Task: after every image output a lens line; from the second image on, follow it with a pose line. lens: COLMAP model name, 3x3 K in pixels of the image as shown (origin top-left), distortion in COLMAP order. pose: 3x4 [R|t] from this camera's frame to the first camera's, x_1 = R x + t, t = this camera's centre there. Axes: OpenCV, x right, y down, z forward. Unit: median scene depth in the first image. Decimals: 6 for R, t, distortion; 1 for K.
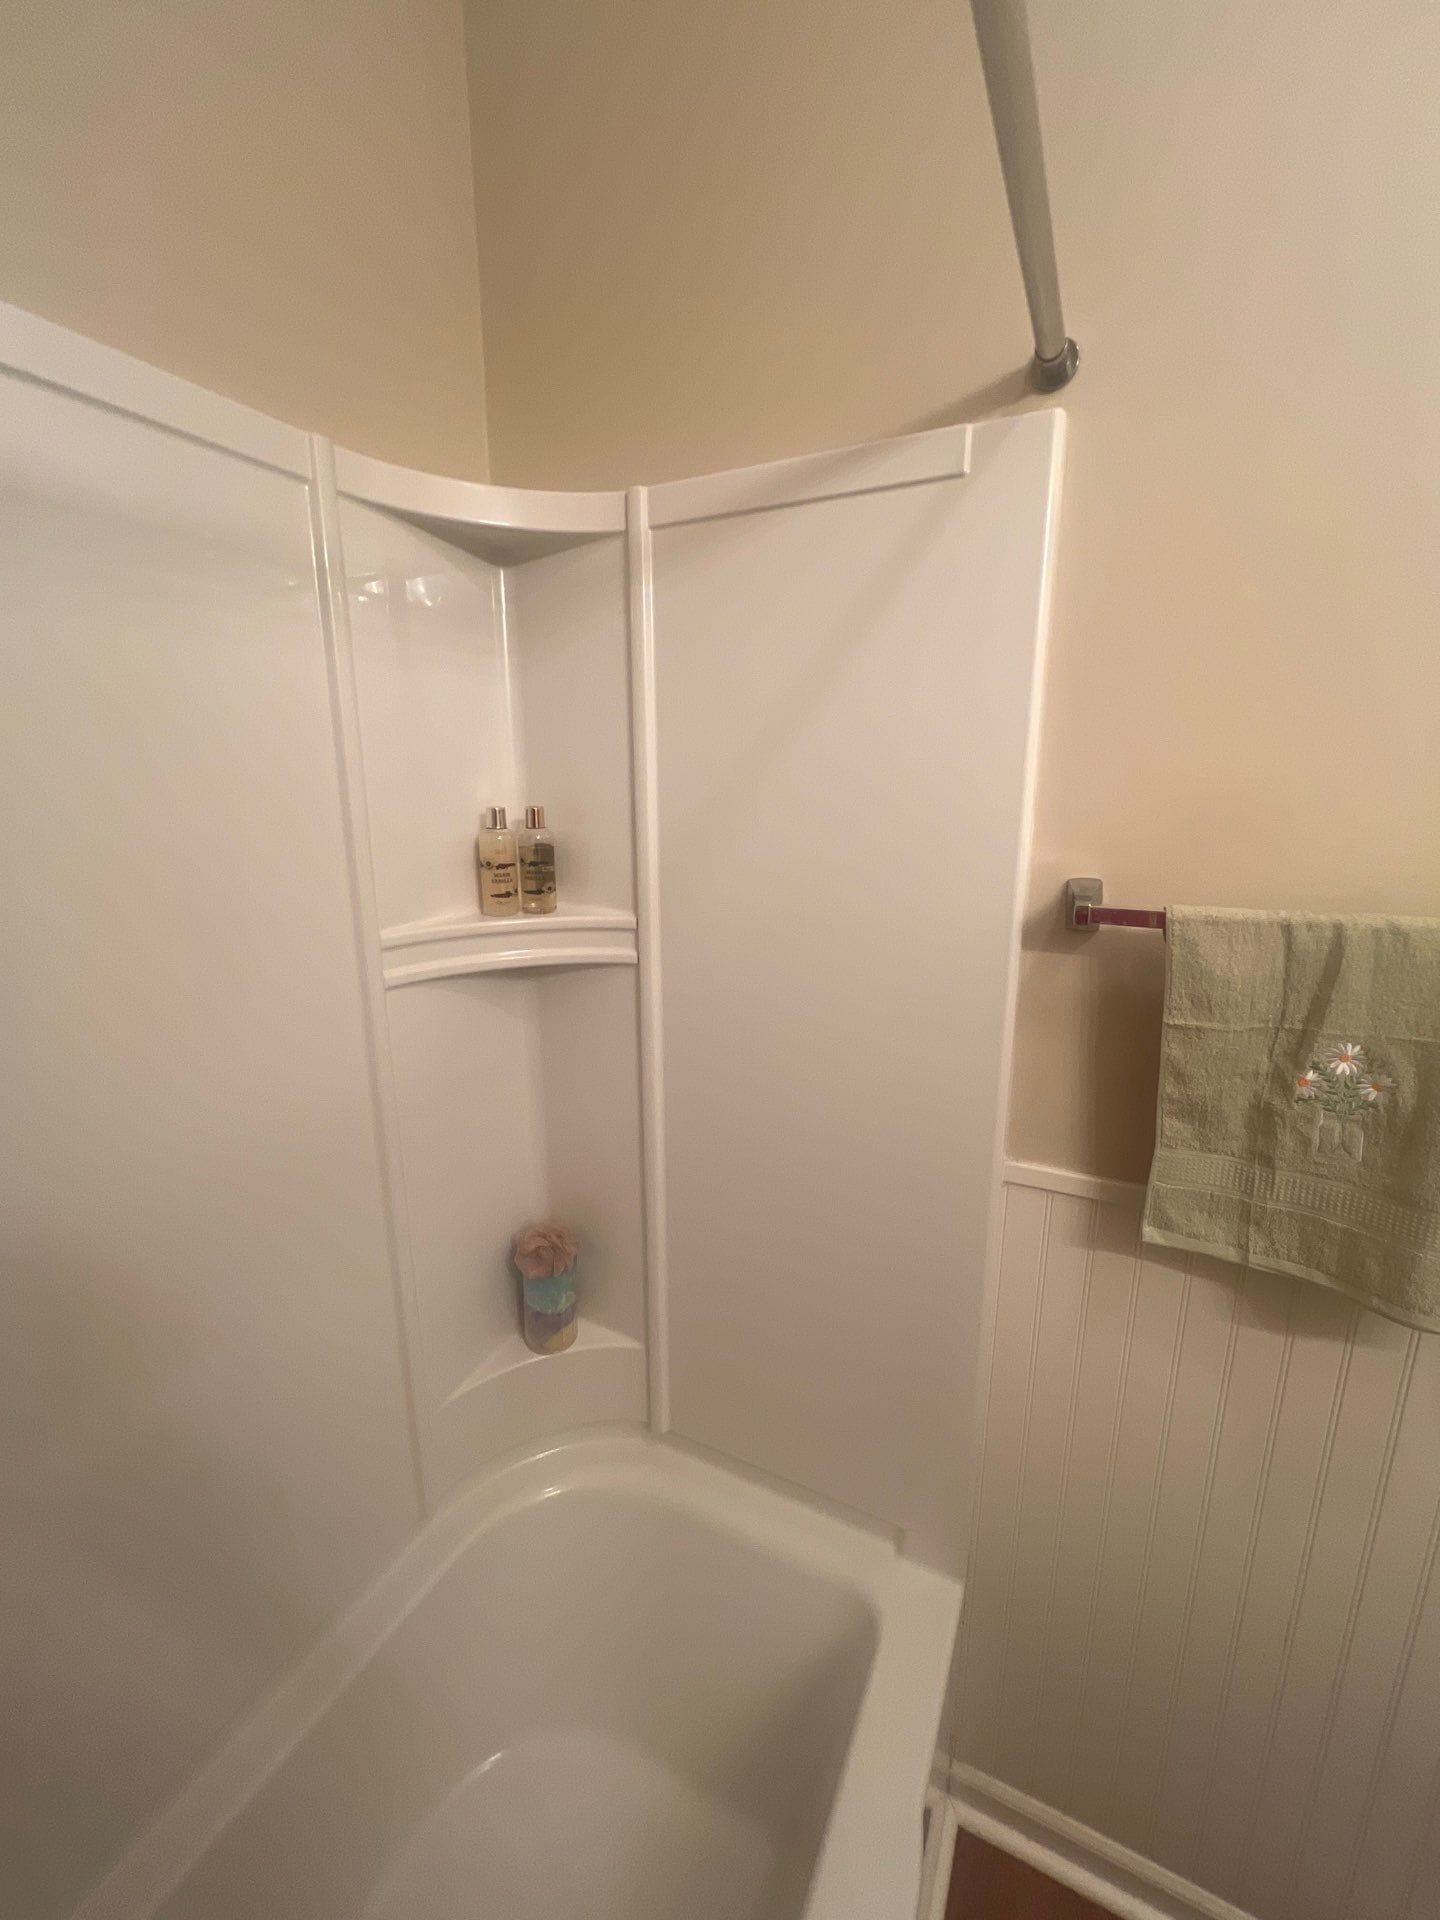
lens RADIAL K [[772.1, 0, 719.1], [0, 772.1, 968.4], [0, 0, 1]] dist [-0.013279, -0.000208]
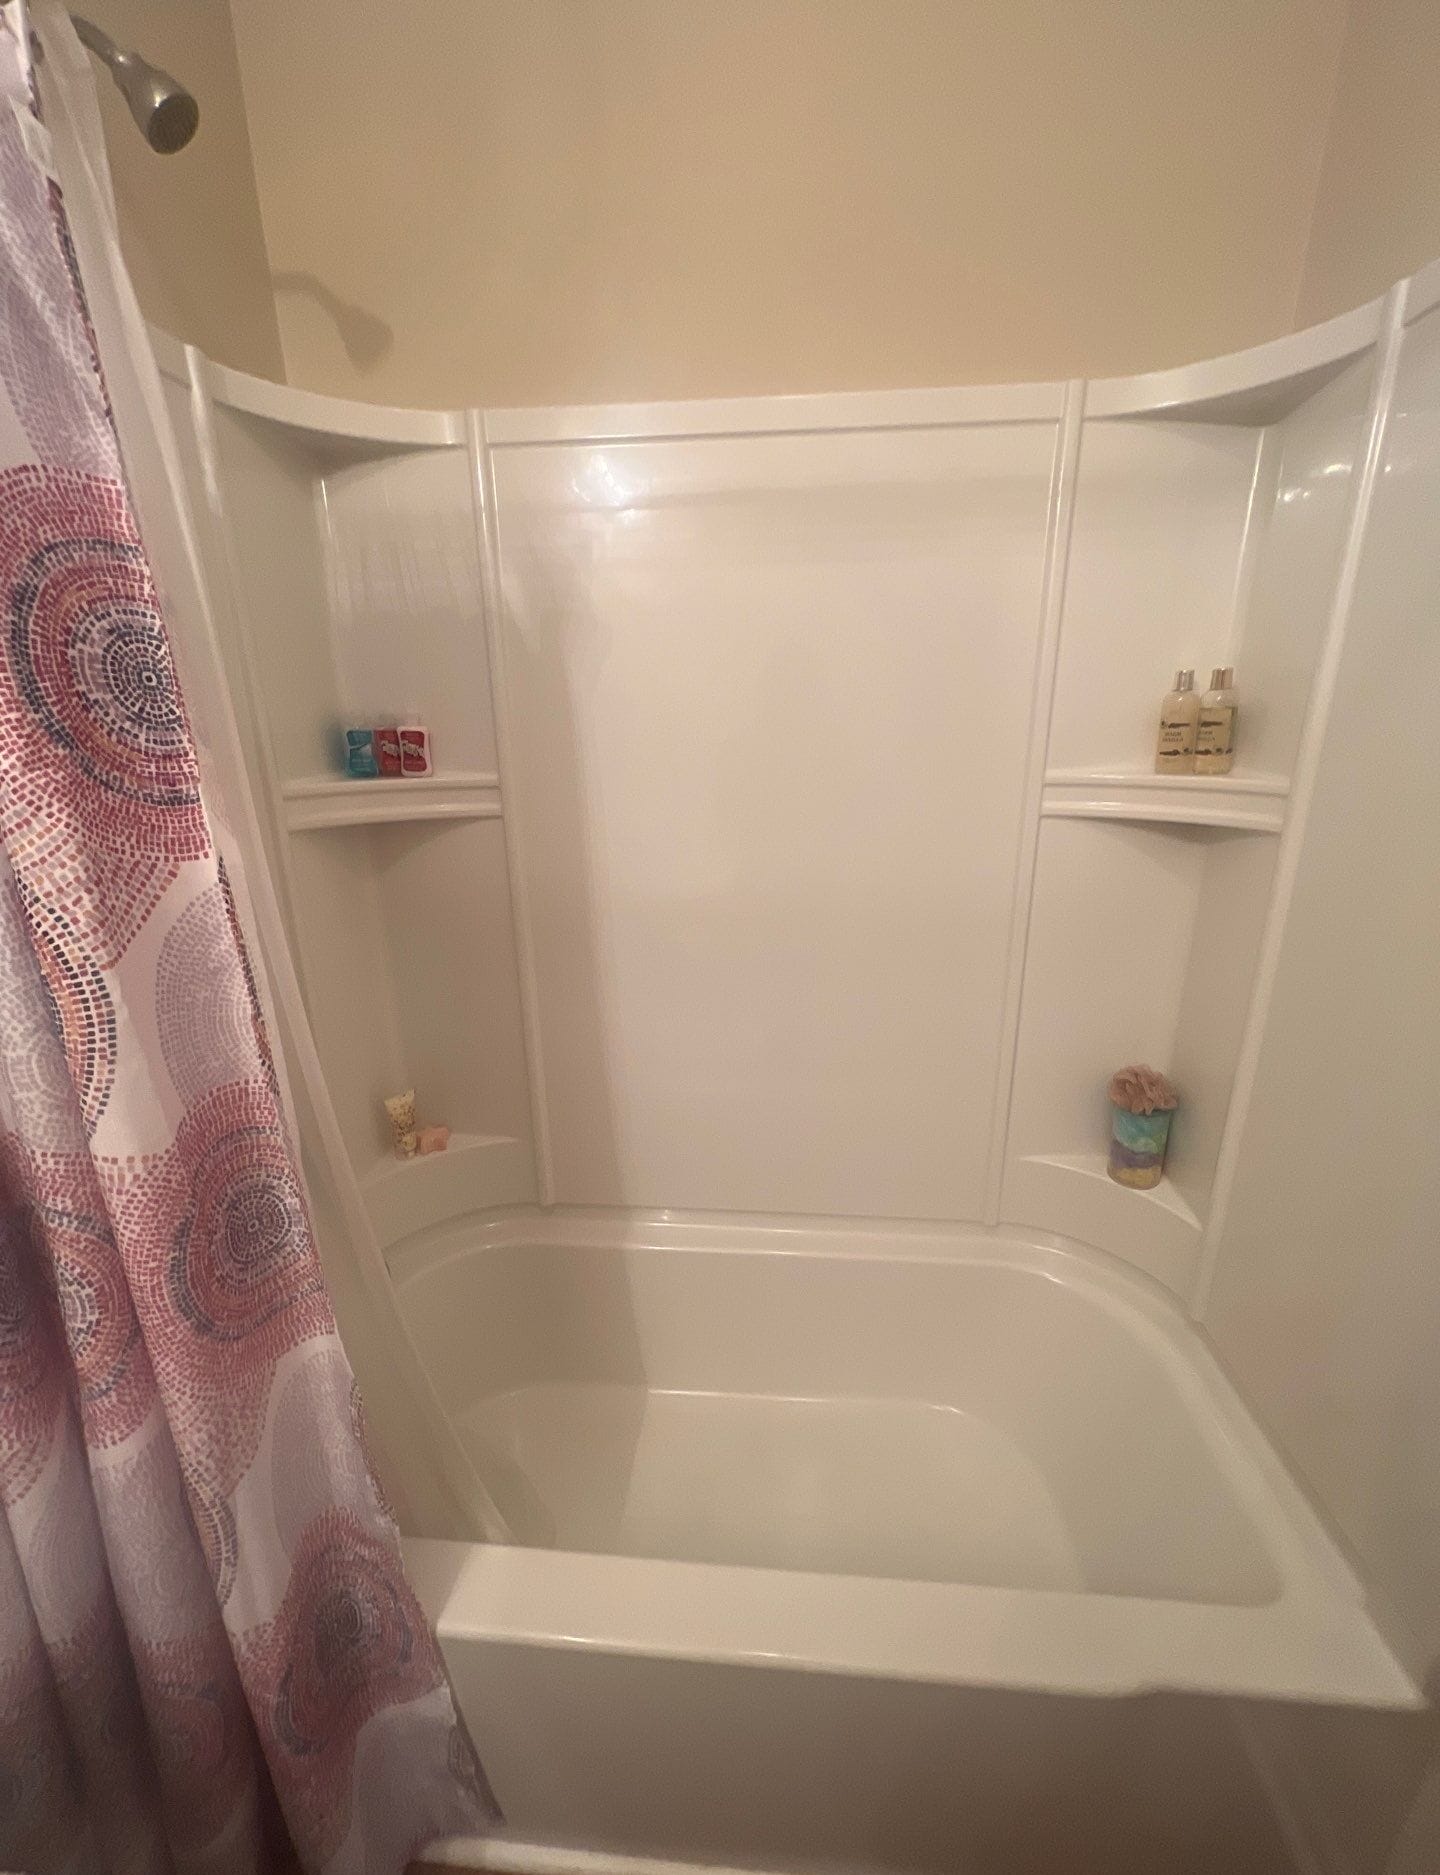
lens RADIAL K [[750.2, 0, 721.9], [0, 750.2, 935.7], [0, 0, 1]] dist [-0.000321, 0.000029]
pose [[0.370726, 0.260955, -0.891328, 0.509659], [-0.197741, 0.959888, 0.198782, 0.070029], [0.907447, 0.102558, 0.407457, 0.010464]]
